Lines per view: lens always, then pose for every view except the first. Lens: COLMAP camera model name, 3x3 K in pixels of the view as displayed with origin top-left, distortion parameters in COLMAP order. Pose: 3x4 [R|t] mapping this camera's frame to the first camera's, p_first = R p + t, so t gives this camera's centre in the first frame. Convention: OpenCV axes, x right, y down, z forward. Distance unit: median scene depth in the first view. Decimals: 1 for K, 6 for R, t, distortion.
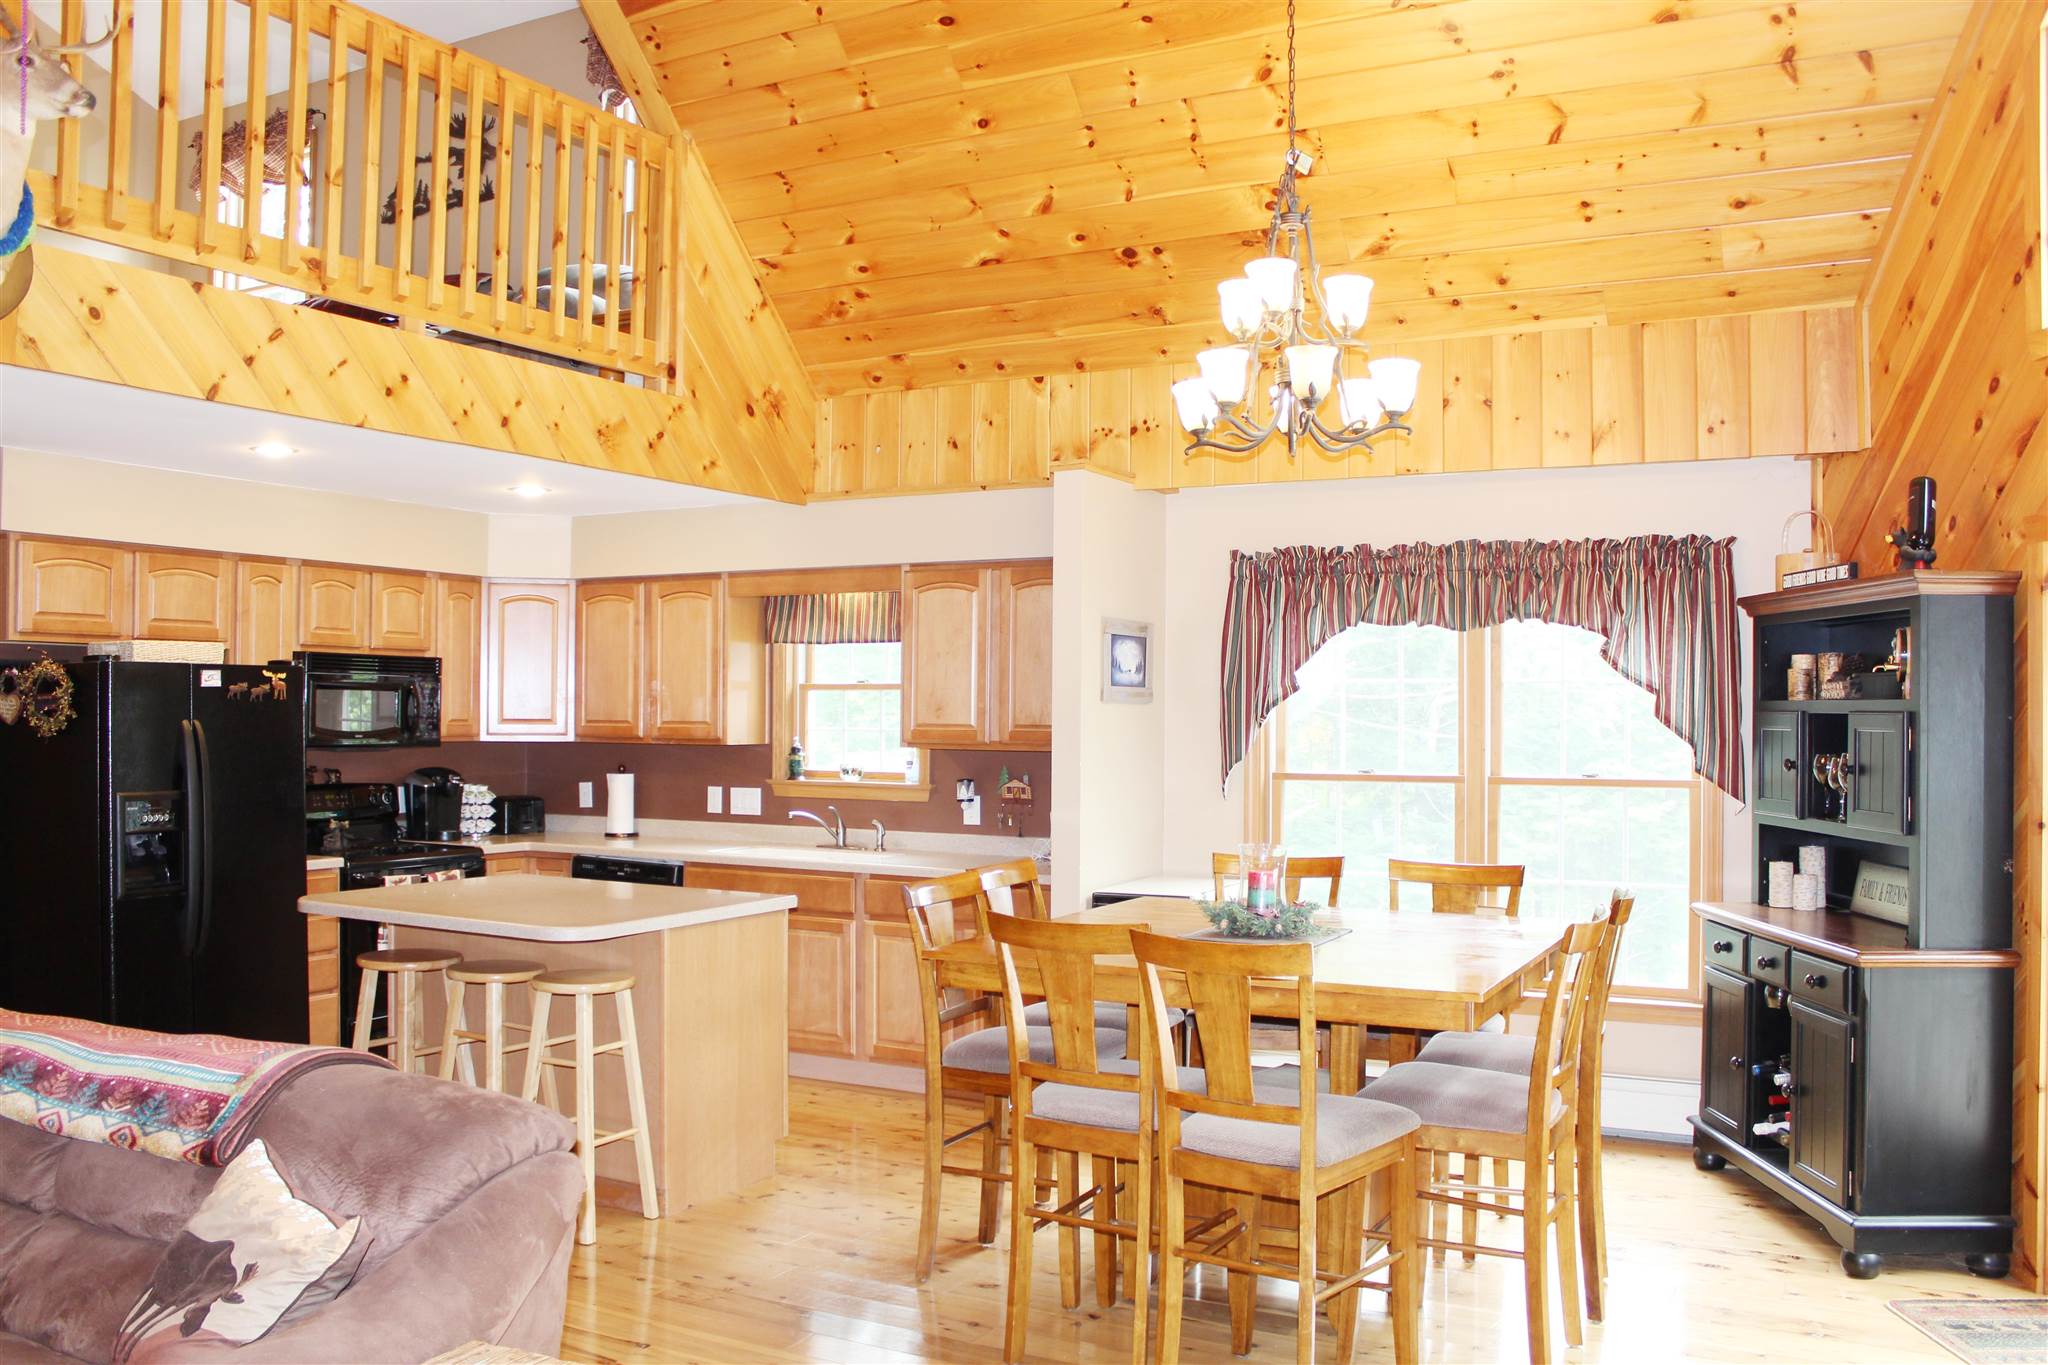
lens RADIAL K [[1700.8, 0, 1018.6], [0, 1700.8, 696.2], [0, 0, 1]] dist [-0.170846, 0.152473]
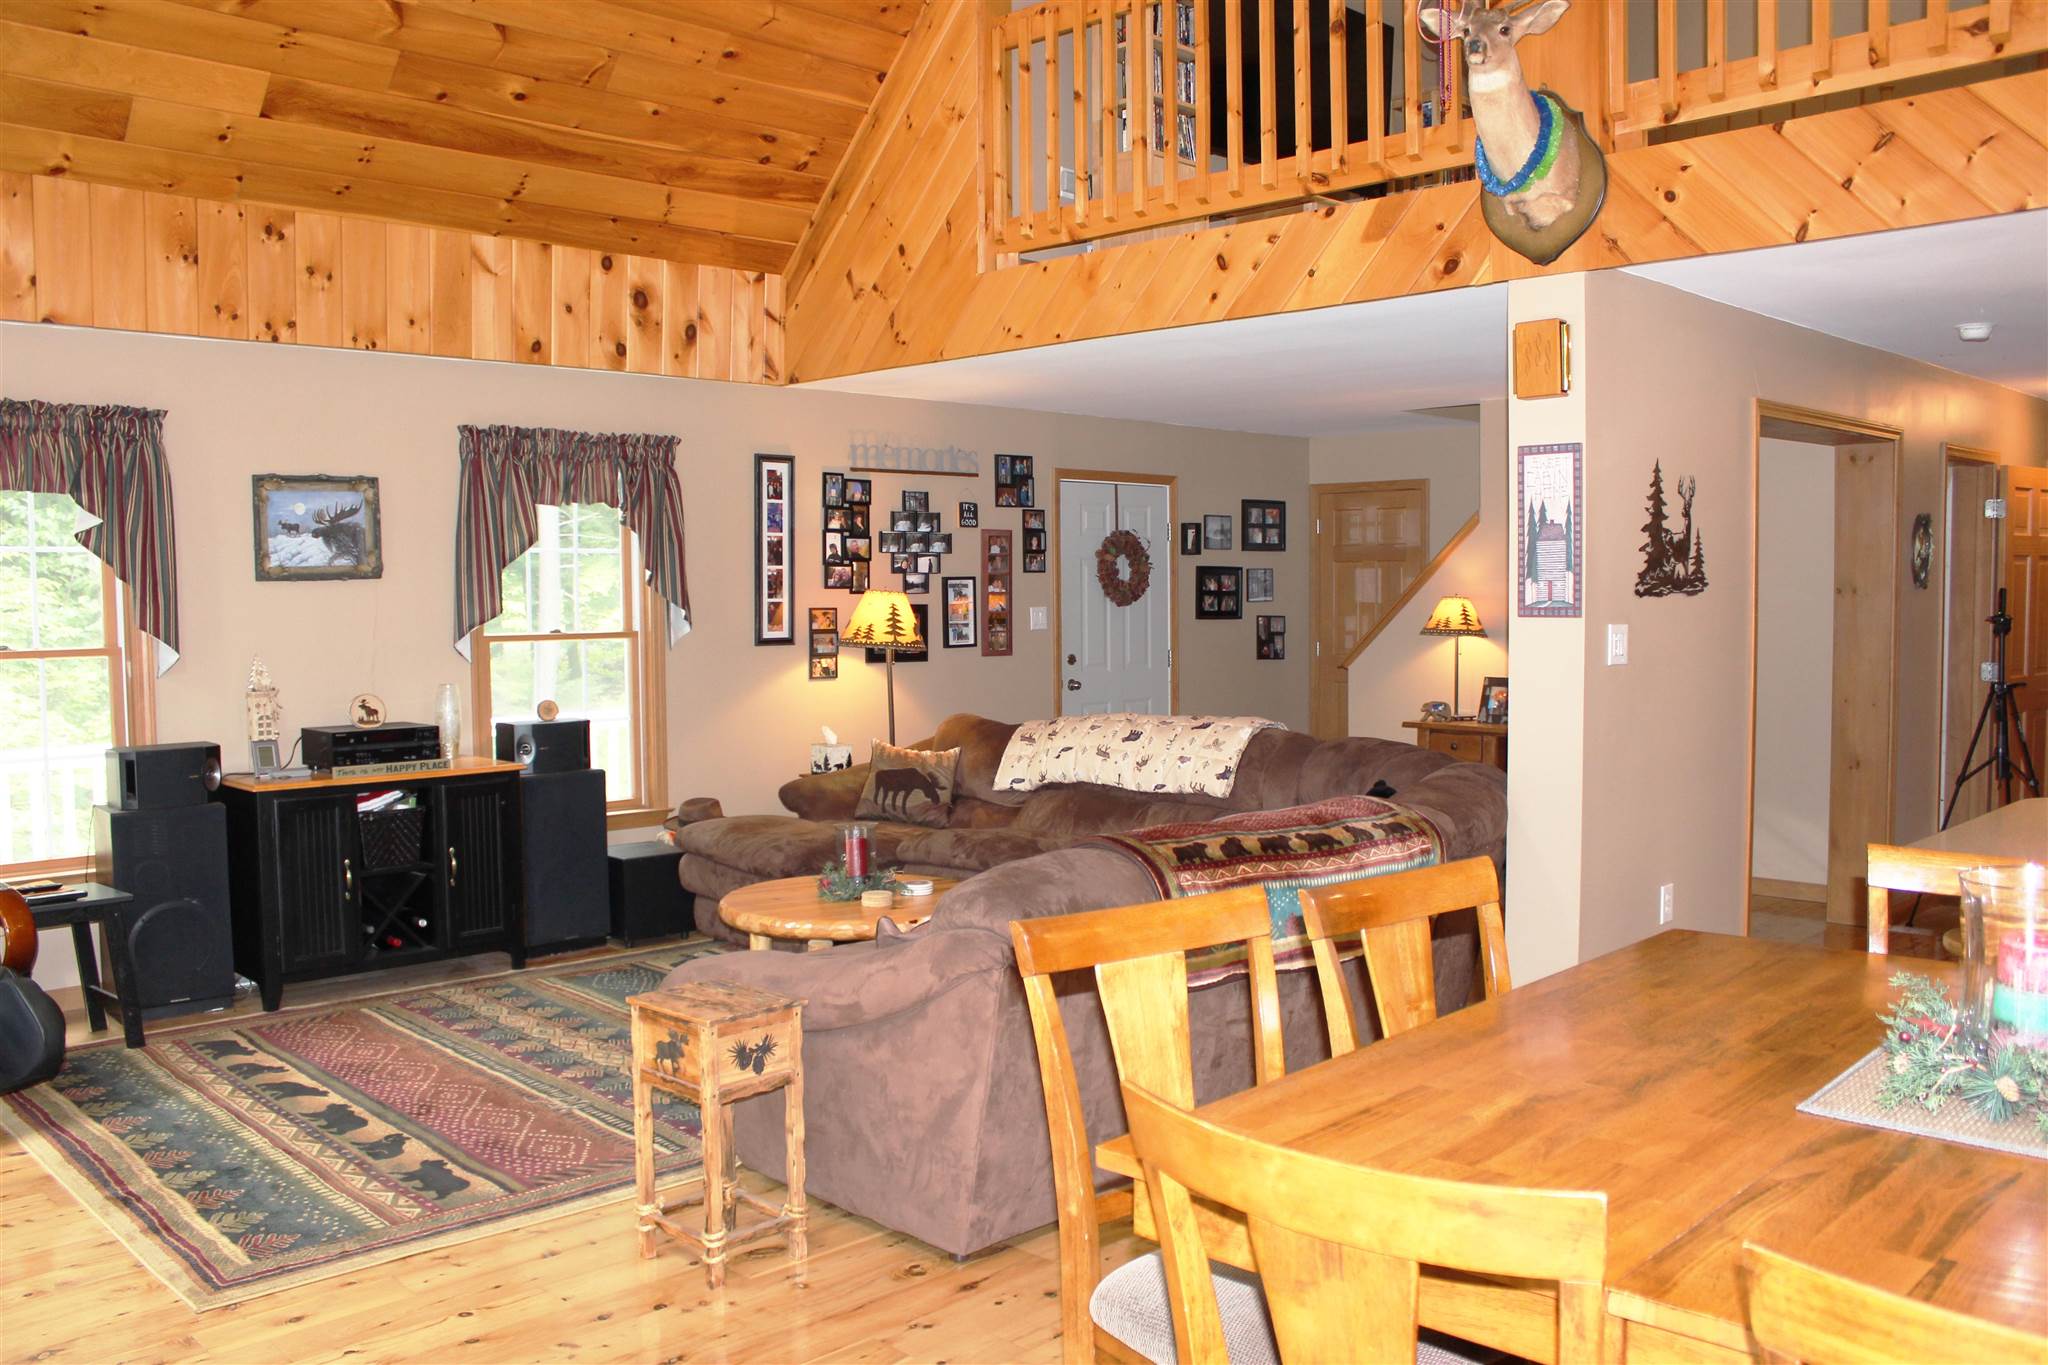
lens RADIAL K [[1688.9, 0, 1016.5], [0, 1688.9, 692.3], [0, 0, 1]] dist [-0.163398, 0.148048]
pose [[-0.299243, 0.055278, -0.952574, 0.394186], [0.016914, 0.998471, 0.052628, 0.014798], [0.954027, -0.000364, -0.299721, 0.620062]]
